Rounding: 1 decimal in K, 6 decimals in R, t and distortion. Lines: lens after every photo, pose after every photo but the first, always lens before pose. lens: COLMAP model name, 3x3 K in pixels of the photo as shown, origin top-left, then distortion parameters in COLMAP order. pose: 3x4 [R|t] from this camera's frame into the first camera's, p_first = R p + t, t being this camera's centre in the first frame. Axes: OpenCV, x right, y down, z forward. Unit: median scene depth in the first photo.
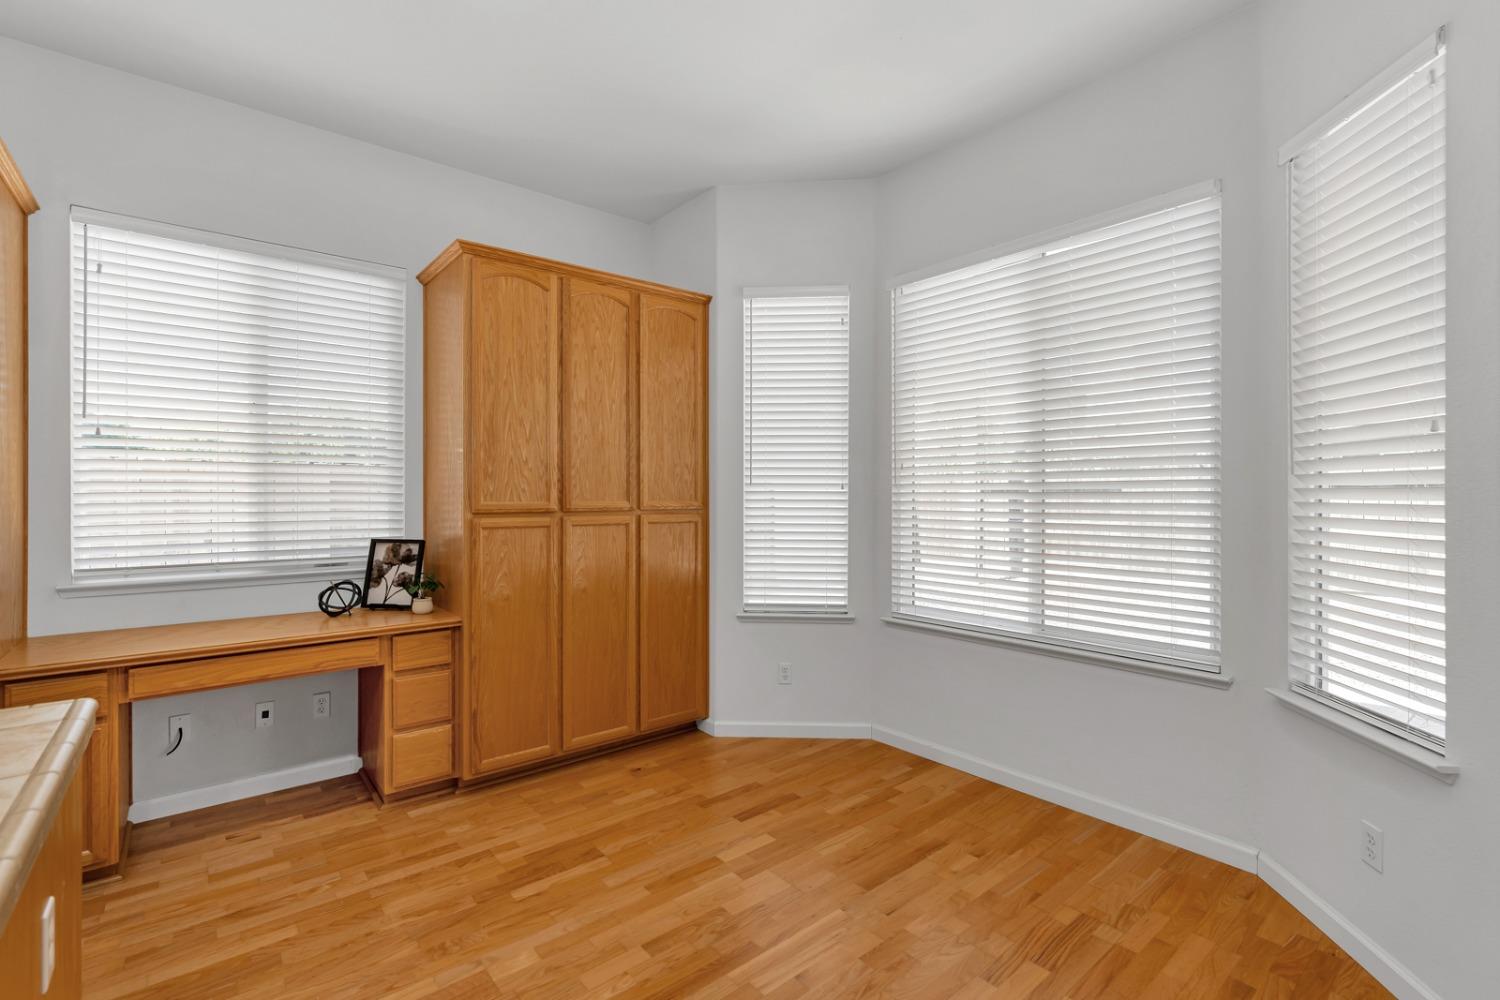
lens RADIAL K [[683.9, 0, 761.6], [0, 683.9, 496.5], [0, 0, 1]] dist [-0.003386, 0.000051]
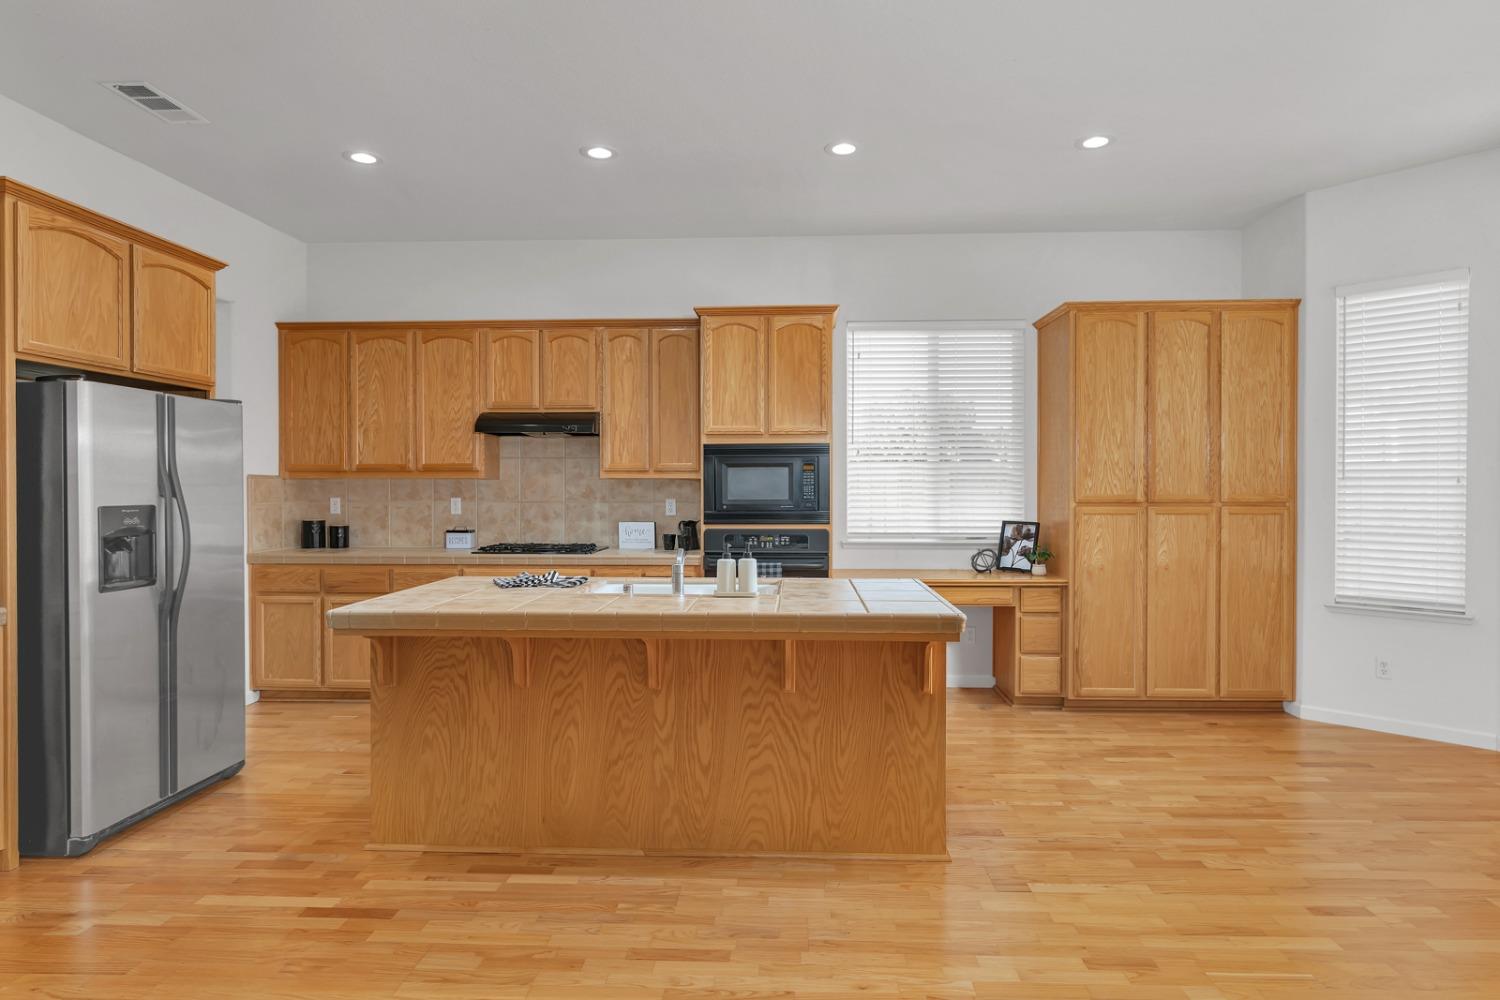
lens RADIAL K [[852.1, 0, 748.4], [0, 852.1, 497.8], [0, 0, 1]] dist [-0.001530, -0.000767]
pose [[0.733151, 0.005835, -0.680040, 0.224878], [-0.001118, 0.999972, 0.007375, 0.003272], [0.680065, -0.004647, 0.733137, -0.613865]]
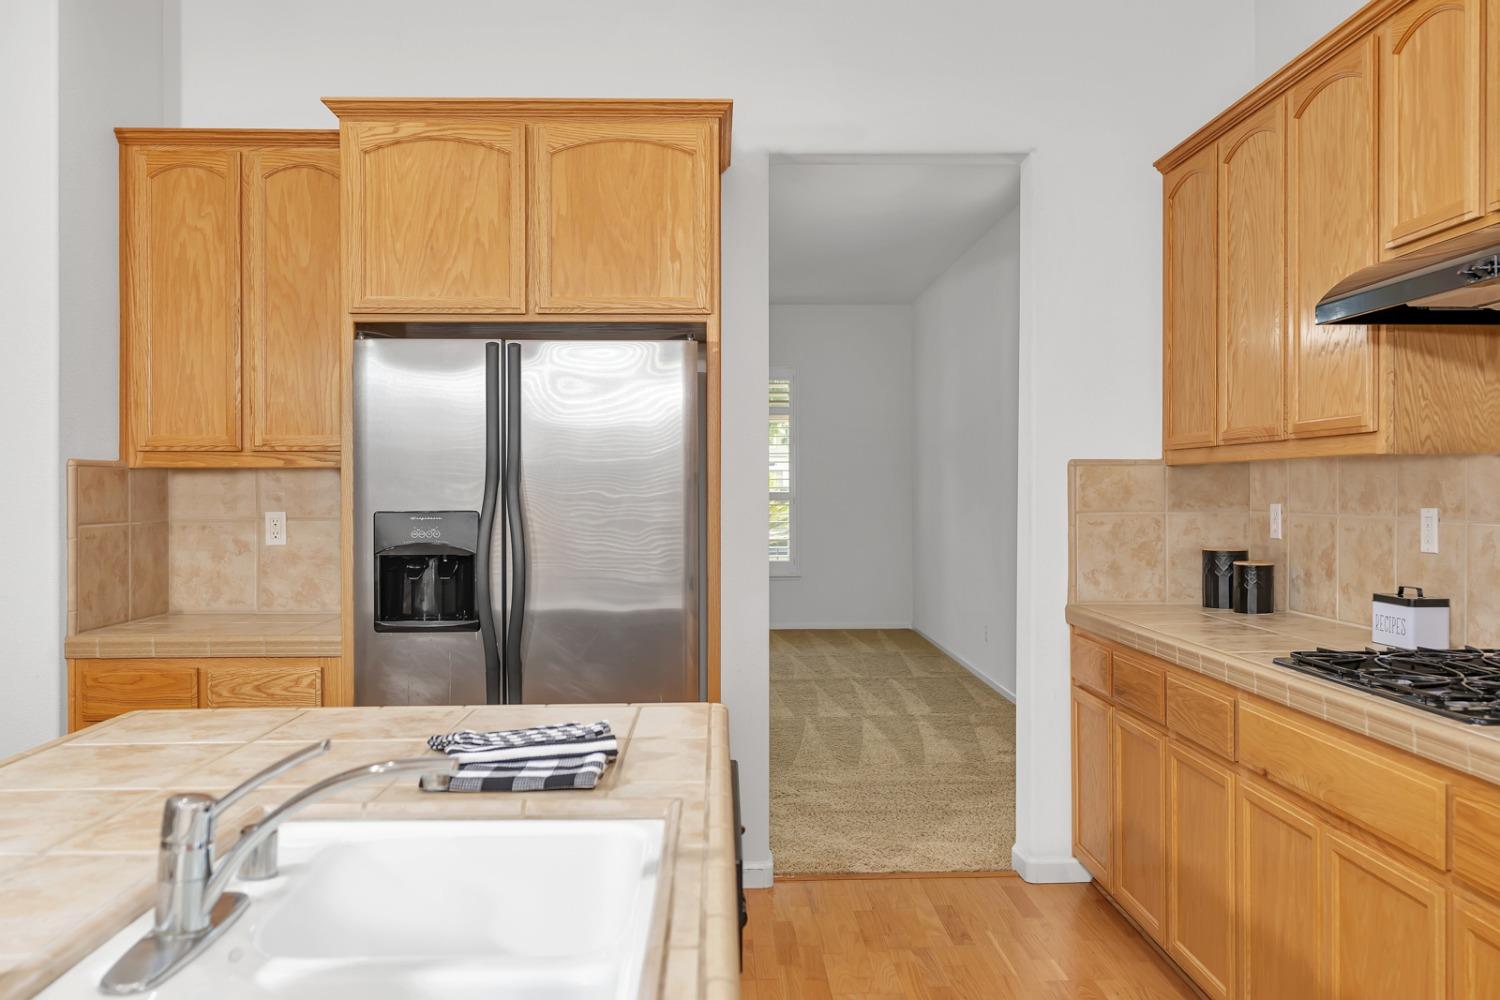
lens RADIAL K [[1133.5, 0, 751.9], [0, 1133.5, 501.3], [0, 0, 1]] dist [0.001915, -0.001654]
pose [[-0.617279, 0.006432, -0.786718, -0.439560], [-0.001259, 0.999957, 0.009164, 0.004822], [0.786743, 0.006647, -0.617245, 0.412597]]
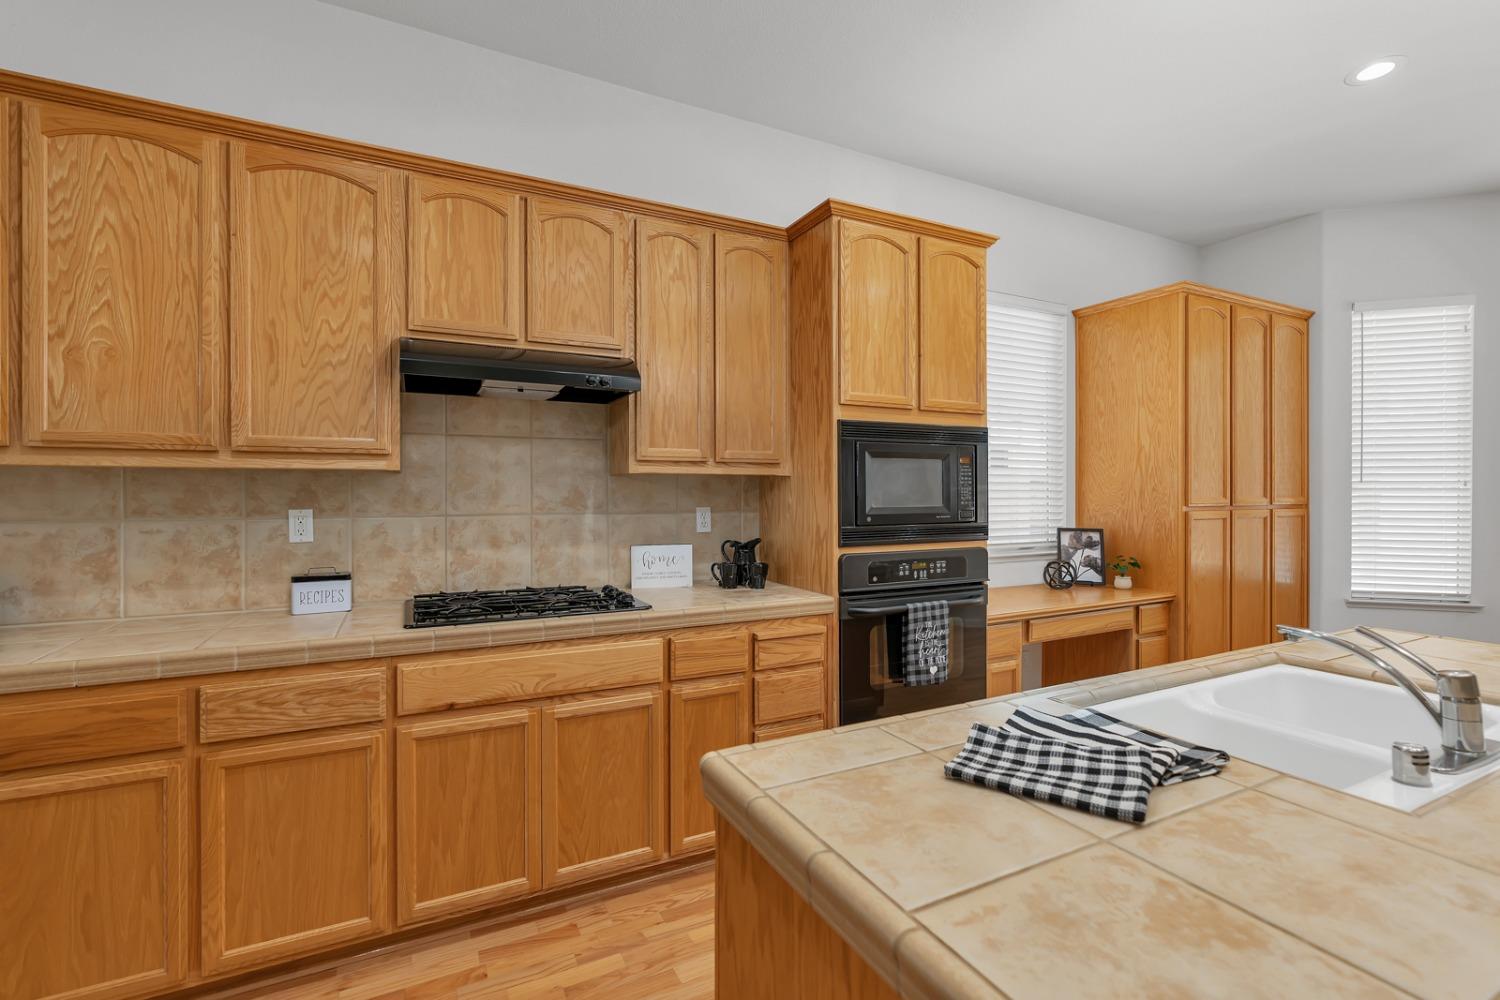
lens RADIAL K [[683.9, 0, 754.2], [0, 683.9, 494.0], [0, 0, 1]] dist [-0.003386, 0.000051]
pose [[0.976635, -0.002194, -0.214893, -0.831102], [0.001514, 0.999993, -0.003327, 0.004546], [0.214899, 0.002924, 0.976632, -0.312269]]
